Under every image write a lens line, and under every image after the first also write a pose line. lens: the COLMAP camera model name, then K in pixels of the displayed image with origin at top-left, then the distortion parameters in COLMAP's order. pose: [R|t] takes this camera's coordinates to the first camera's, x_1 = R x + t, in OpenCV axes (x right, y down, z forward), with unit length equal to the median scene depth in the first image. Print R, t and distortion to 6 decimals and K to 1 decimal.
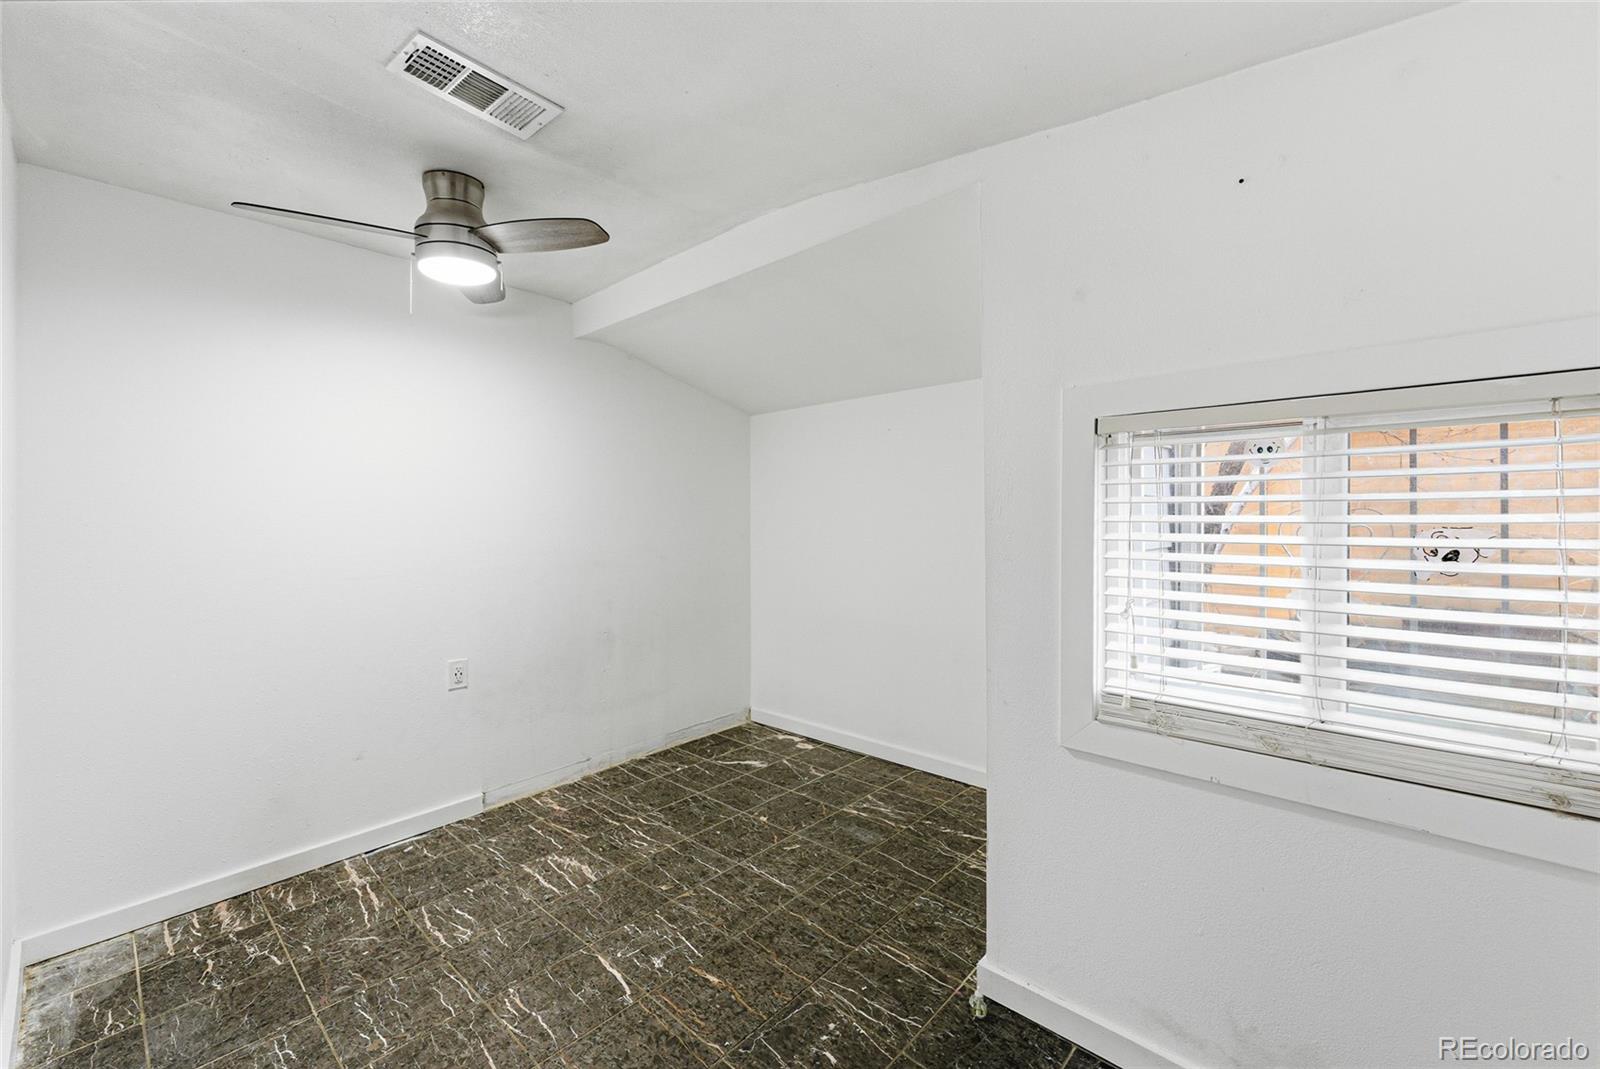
lens RADIAL K [[648.2, 0, 800.2], [0, 648.2, 529.7], [0, 0, 1]] dist [-0.004752, 0.001463]
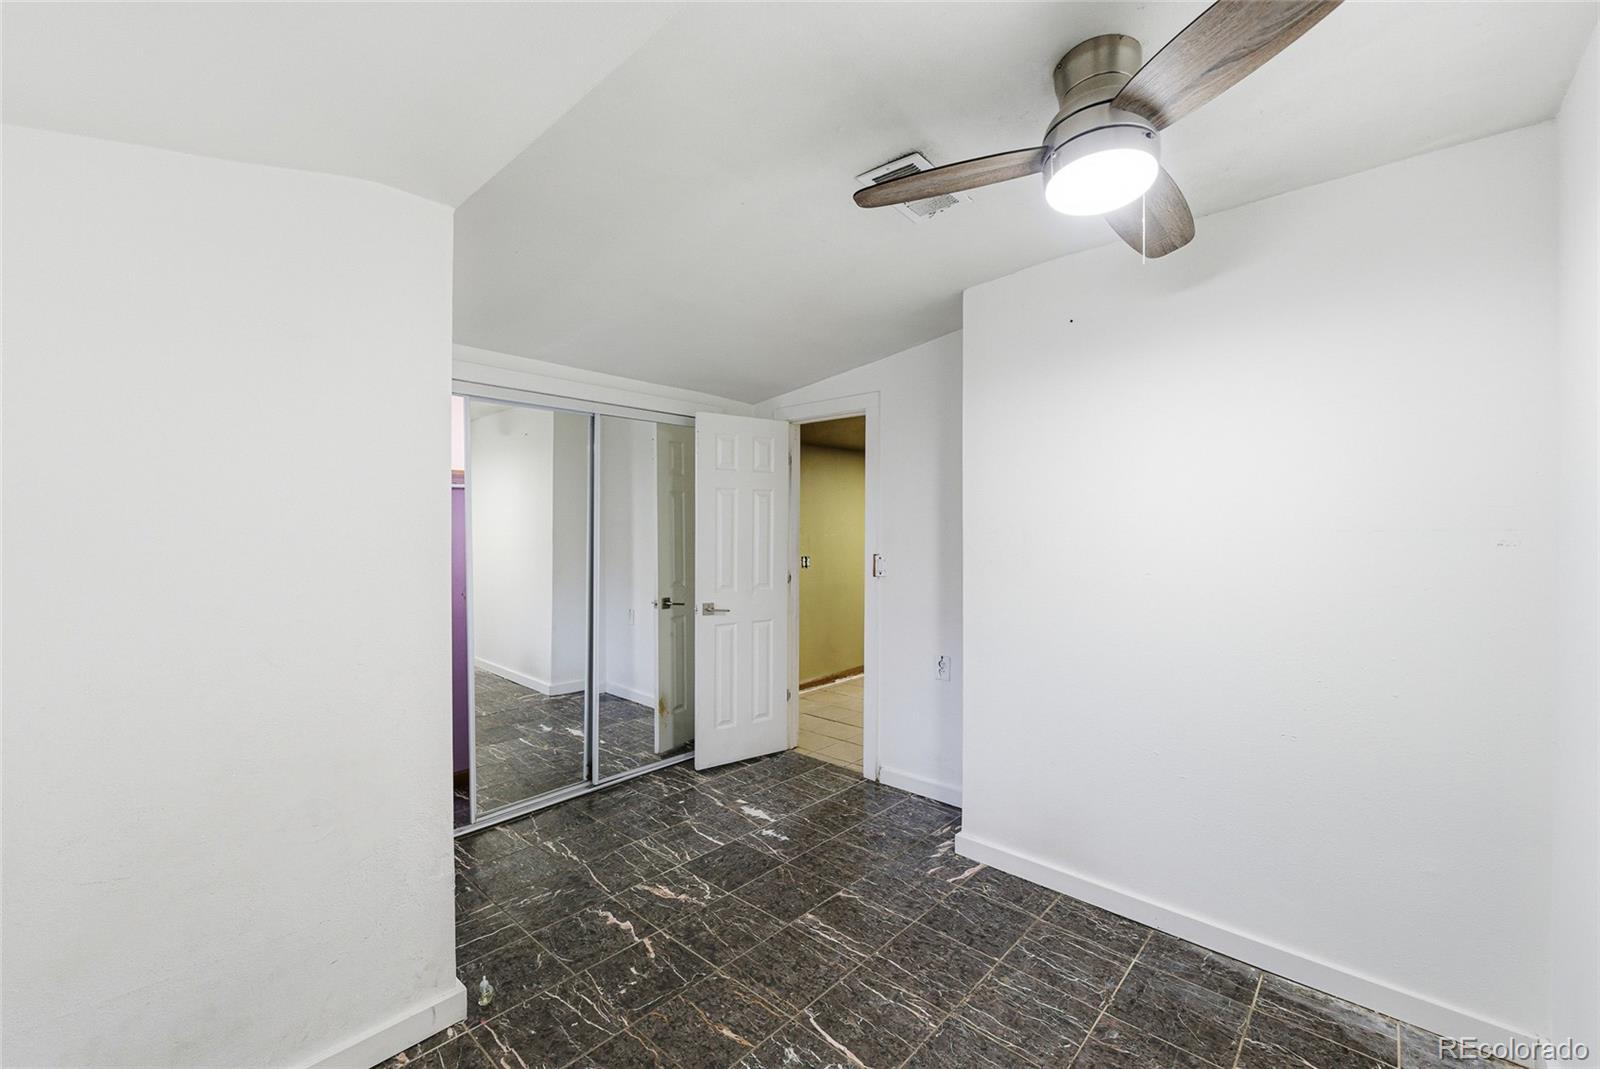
lens RADIAL K [[648.2, 0, 799.6], [0, 648.2, 531.5], [0, 0, 1]] dist [-0.004752, 0.001463]
pose [[-0.999974, 0.005078, 0.005136, -0.260740], [0.005140, 0.999911, 0.012273, -0.054867], [-0.005073, 0.012299, -0.999911, 2.034712]]
